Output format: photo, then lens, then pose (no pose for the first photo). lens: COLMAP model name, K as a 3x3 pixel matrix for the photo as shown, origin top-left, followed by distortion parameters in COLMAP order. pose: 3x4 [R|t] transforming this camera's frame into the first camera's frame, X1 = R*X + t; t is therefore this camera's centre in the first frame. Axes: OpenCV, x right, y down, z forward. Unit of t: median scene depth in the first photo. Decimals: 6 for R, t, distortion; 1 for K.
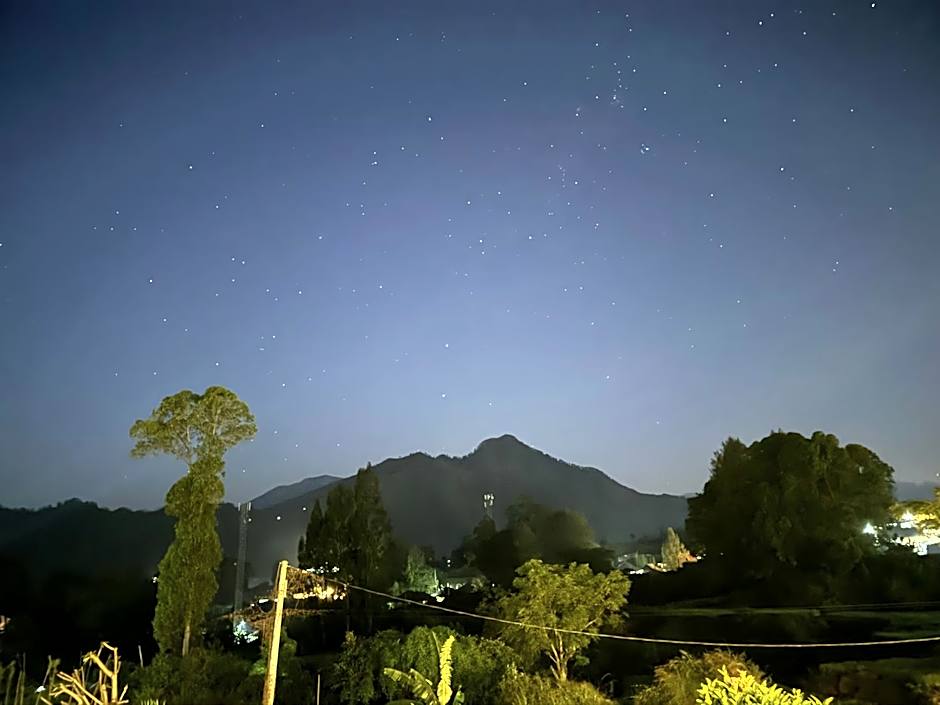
lens RADIAL K [[682.2, 0, 470.0], [0, 682.2, 352.5], [0, 0, 1]] dist [0.056489, -0.059867]
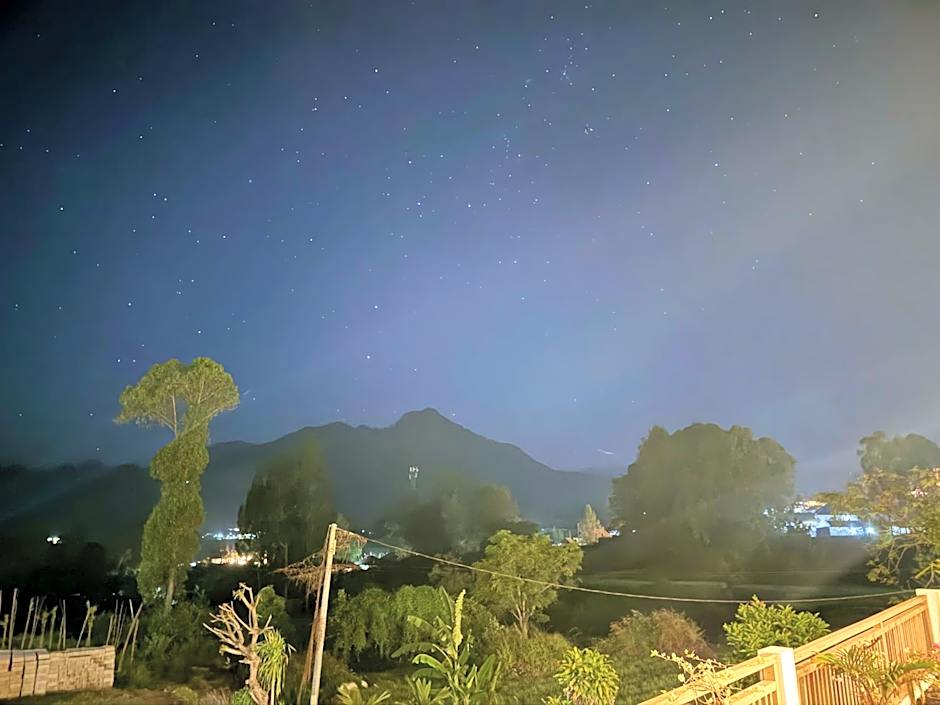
lens RADIAL K [[685.0, 0, 470.0], [0, 685.0, 352.5], [0, 0, 1]] dist [0.088397, -0.126351]
pose [[0.991460, 0.059278, 0.116164, -0.113289], [-0.063851, 0.997308, 0.036049, -0.027836], [-0.113714, -0.043158, 0.992576, -0.110066]]
